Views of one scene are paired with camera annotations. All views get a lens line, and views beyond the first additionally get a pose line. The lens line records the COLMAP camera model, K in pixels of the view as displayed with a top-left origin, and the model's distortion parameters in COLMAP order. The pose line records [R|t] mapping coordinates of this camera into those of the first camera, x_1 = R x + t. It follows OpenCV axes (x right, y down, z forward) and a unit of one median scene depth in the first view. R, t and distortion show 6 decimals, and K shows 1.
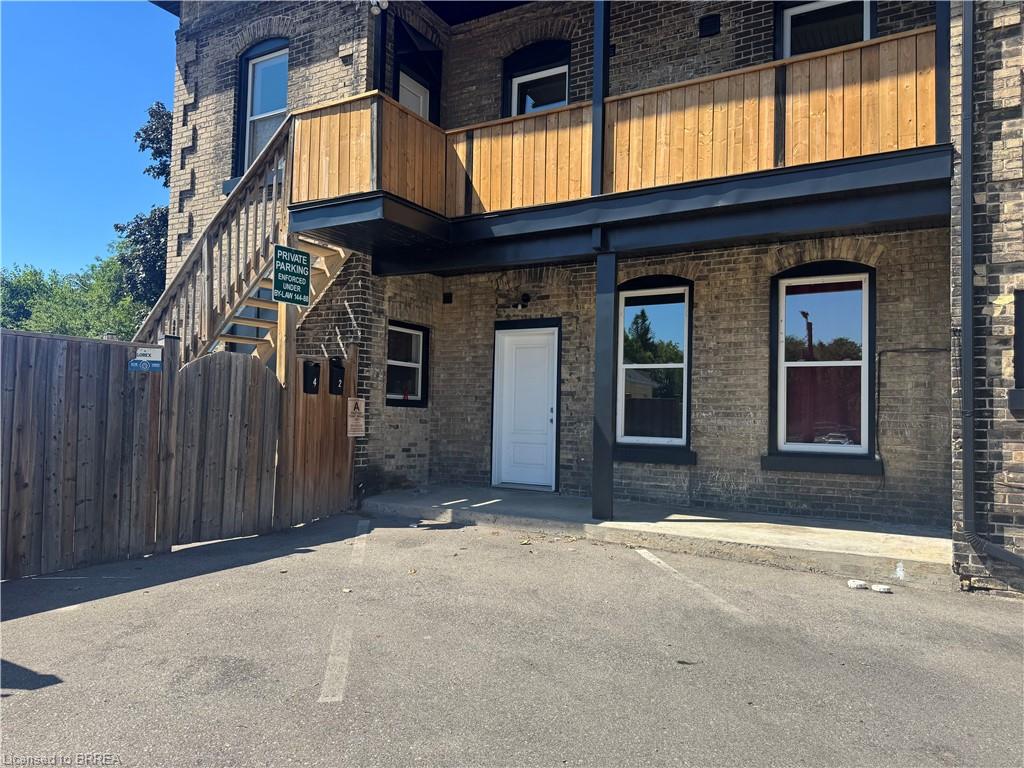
lens RADIAL K [[713.1, 0, 514.0], [0, 713.1, 373.6], [0, 0, 1]] dist [0.137062, -0.223129]
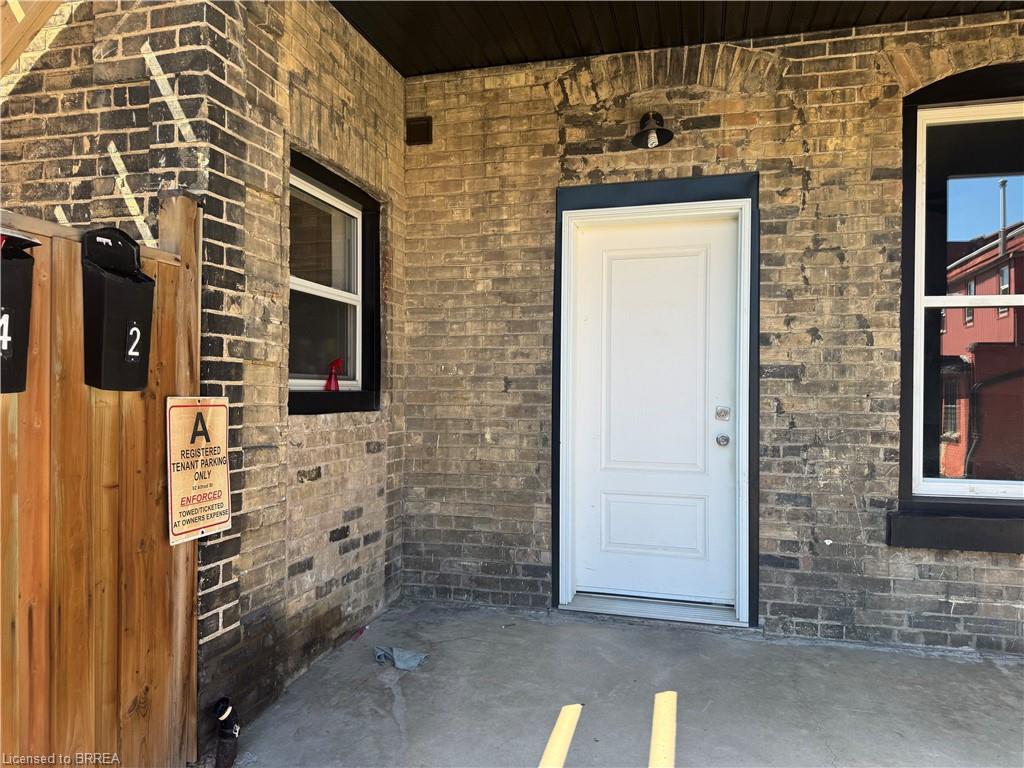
lens RADIAL K [[732.4, 0, 526.0], [0, 732.4, 379.3], [0, 0, 1]] dist [0.104121, -0.149750]
pose [[0.964025, -0.011897, 0.265546, -0.165745], [-0.001993, 0.998646, 0.051976, 0.011598], [-0.265805, -0.050636, 0.962696, 0.659012]]
